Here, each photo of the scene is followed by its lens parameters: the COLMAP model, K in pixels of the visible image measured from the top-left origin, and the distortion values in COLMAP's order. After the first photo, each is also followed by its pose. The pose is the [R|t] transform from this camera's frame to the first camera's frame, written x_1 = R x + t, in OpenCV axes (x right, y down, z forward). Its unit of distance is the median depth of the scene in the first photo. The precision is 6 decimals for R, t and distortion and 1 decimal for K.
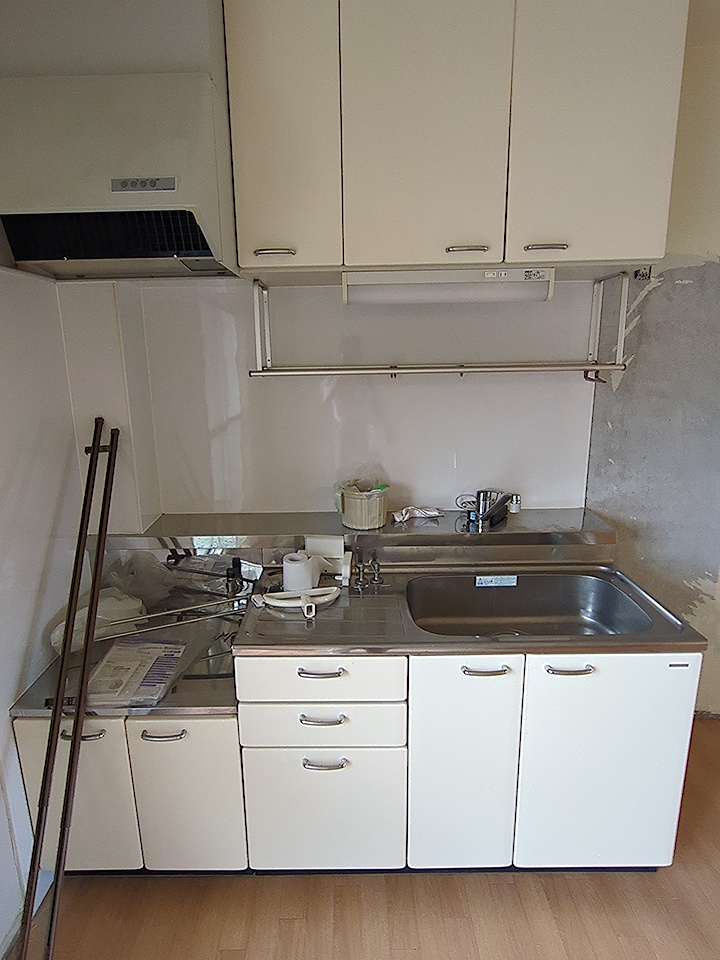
lens RADIAL K [[557.4, 0, 360.0], [0, 557.4, 480.0], [0, 0, 1]] dist [0.002611, 0.000742]
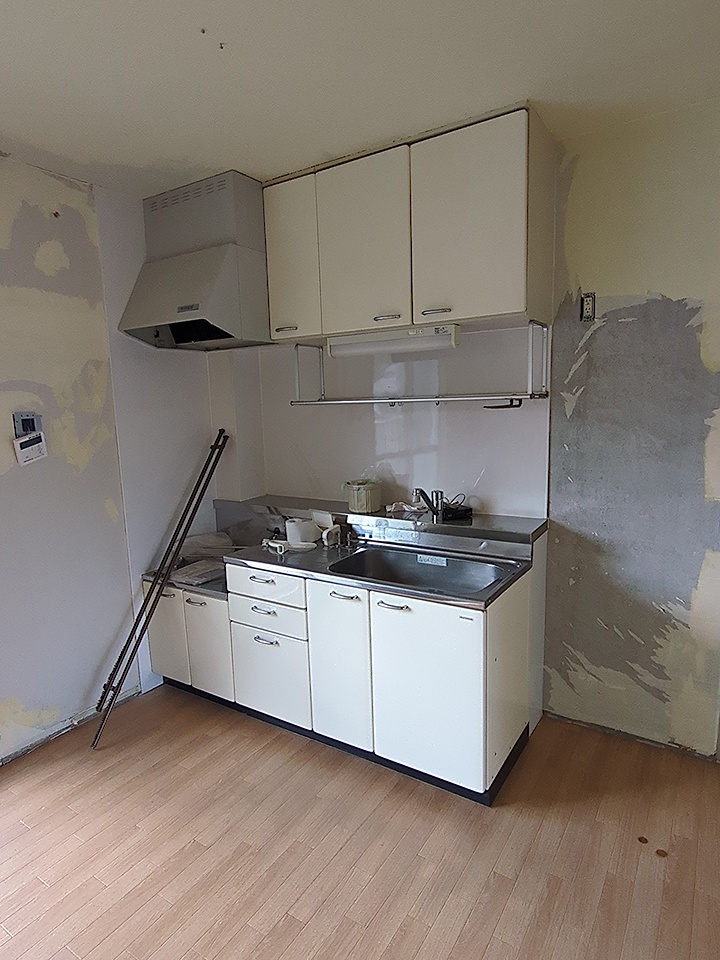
lens RADIAL K [[575.9, 0, 359.7], [0, 575.9, 487.1], [0, 0, 1]] dist [0.018346, 0.000009]
pose [[0.840886, 0.073356, -0.536218, 0.800430], [-0.104506, 0.994133, -0.027883, 0.065465], [0.531026, 0.079485, 0.843619, -0.235068]]
